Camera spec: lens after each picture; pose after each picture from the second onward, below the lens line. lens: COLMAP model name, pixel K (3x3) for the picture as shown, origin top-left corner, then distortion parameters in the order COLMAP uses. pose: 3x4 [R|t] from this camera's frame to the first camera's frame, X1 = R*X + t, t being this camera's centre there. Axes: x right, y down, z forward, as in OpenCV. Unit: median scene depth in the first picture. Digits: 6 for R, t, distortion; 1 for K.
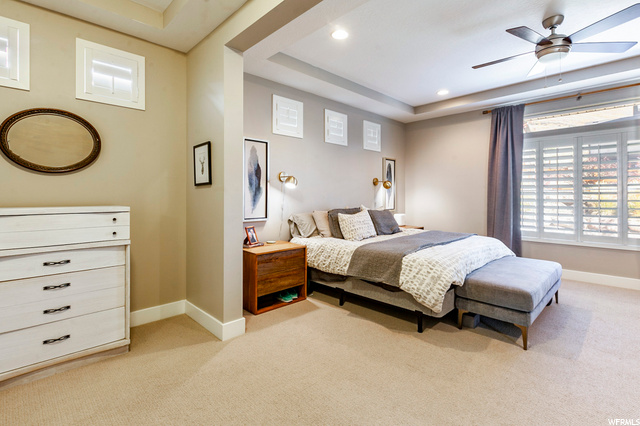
lens RADIAL K [[304.7, 0, 321.4], [0, 304.7, 194.9], [0, 0, 1]] dist [0.001026, 0.000305]
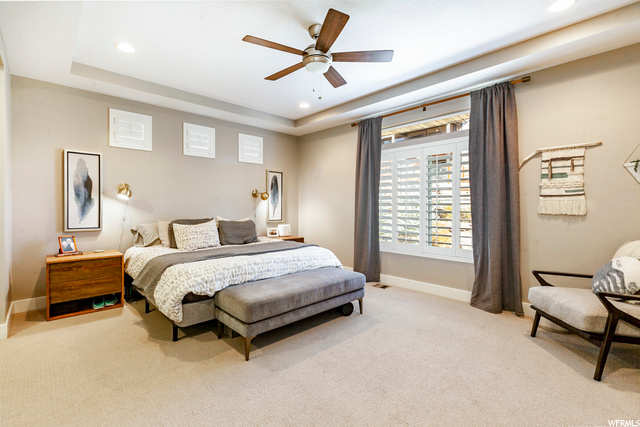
lens RADIAL K [[284.9, 0, 320.0], [0, 284.9, 213.5], [0, 0, 1]] dist [0.000308, 0.000171]
pose [[0.999419, 0.002244, -0.034014, 0.587782], [-0.001409, 0.999697, 0.024560, 0.001417], [0.034059, -0.024498, 0.999120, 0.054516]]
